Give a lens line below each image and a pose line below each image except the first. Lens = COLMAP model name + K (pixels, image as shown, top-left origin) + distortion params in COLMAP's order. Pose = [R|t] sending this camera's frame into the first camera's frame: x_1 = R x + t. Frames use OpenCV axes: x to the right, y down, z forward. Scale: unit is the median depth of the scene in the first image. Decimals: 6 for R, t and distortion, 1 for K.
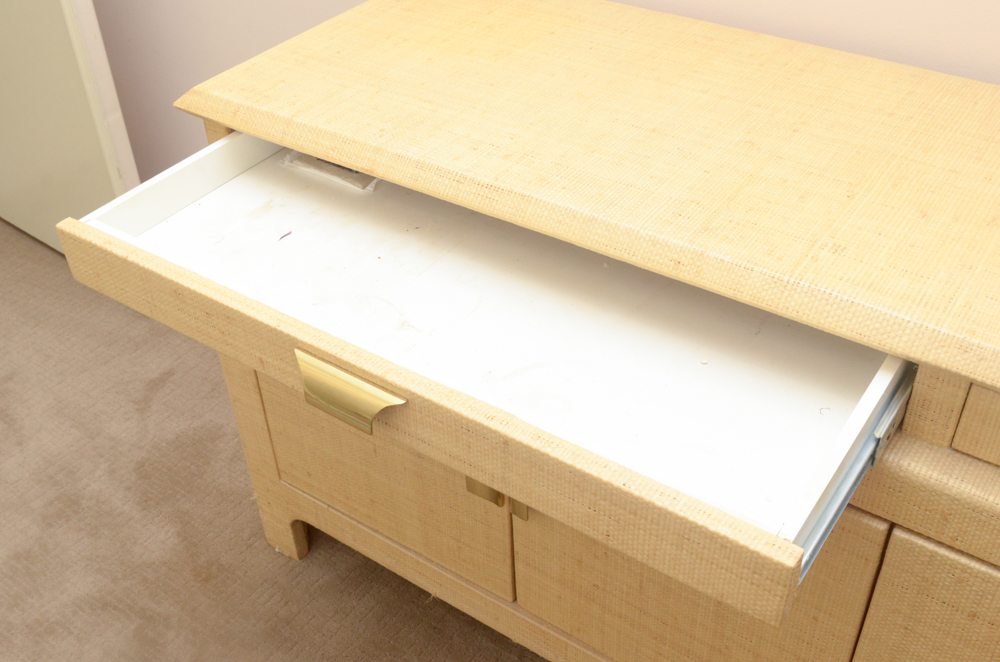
lens RADIAL K [[1044.0, 0, 501.9], [0, 1044.0, 340.9], [0, 0, 1]] dist [-0.079451, 0.000000]
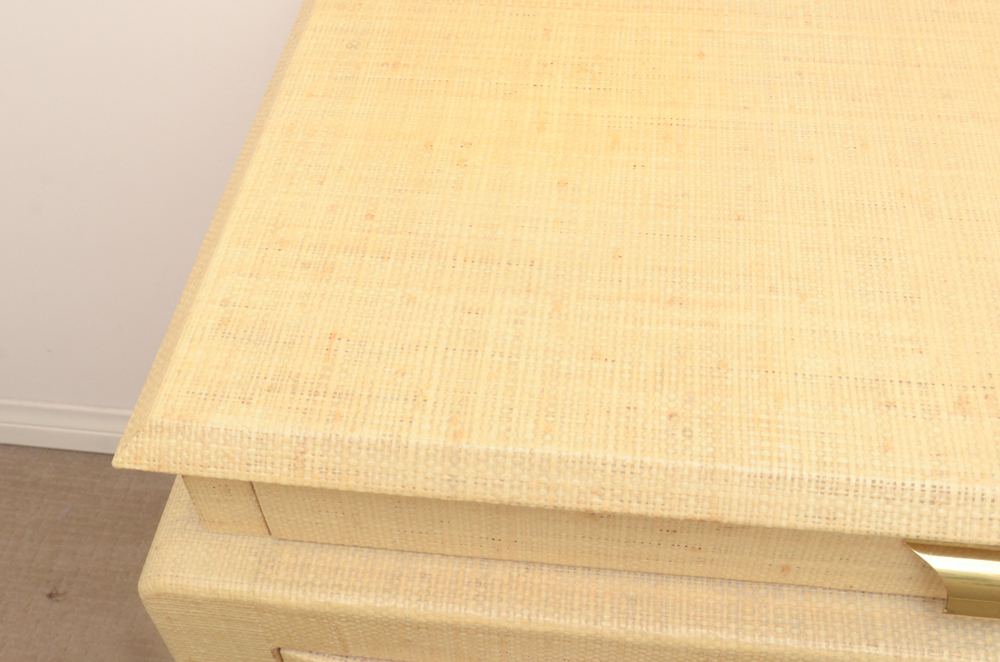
lens RADIAL K [[1137.2, 0, 499.0], [0, 1137.2, 330.3], [0, 0, 1]] dist [-0.053023, 0.000000]
pose [[0.880591, -0.350981, 0.318389, -0.375424], [0.293815, 0.931537, 0.214268, -0.415857], [-0.371795, -0.095135, 0.923427, 0.607411]]
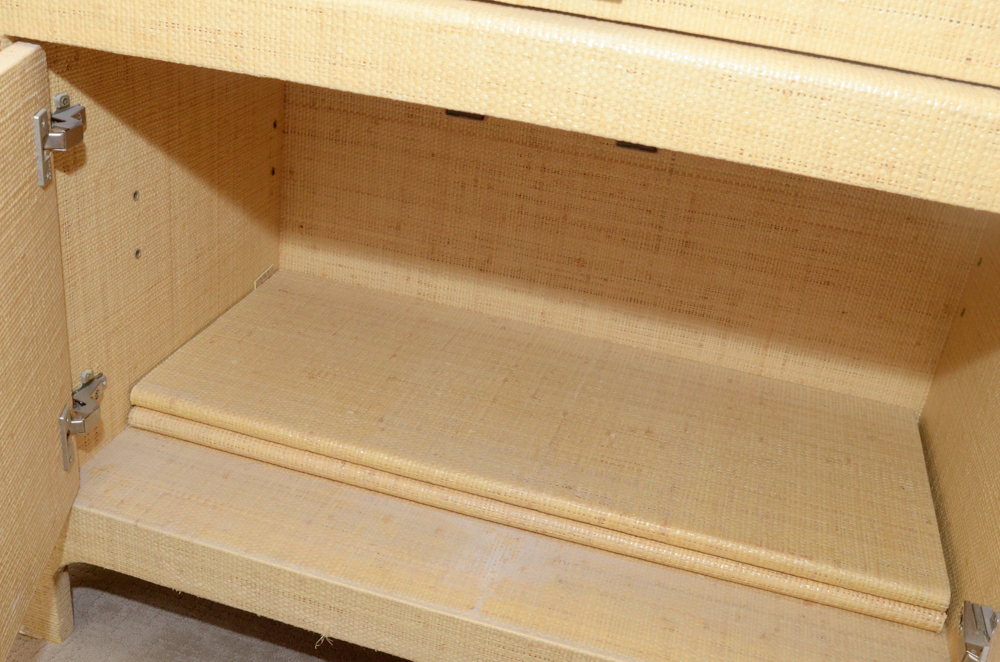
lens RADIAL K [[1007.3, 0, 499.5], [0, 1007.3, 331.1], [0, 0, 1]] dist [-0.088586, 0.000000]
pose [[0.927559, -0.025586, 0.372800, -0.277079], [0.097353, 0.979747, -0.174980, 0.260819], [-0.360773, 0.198597, 0.911264, 0.527696]]
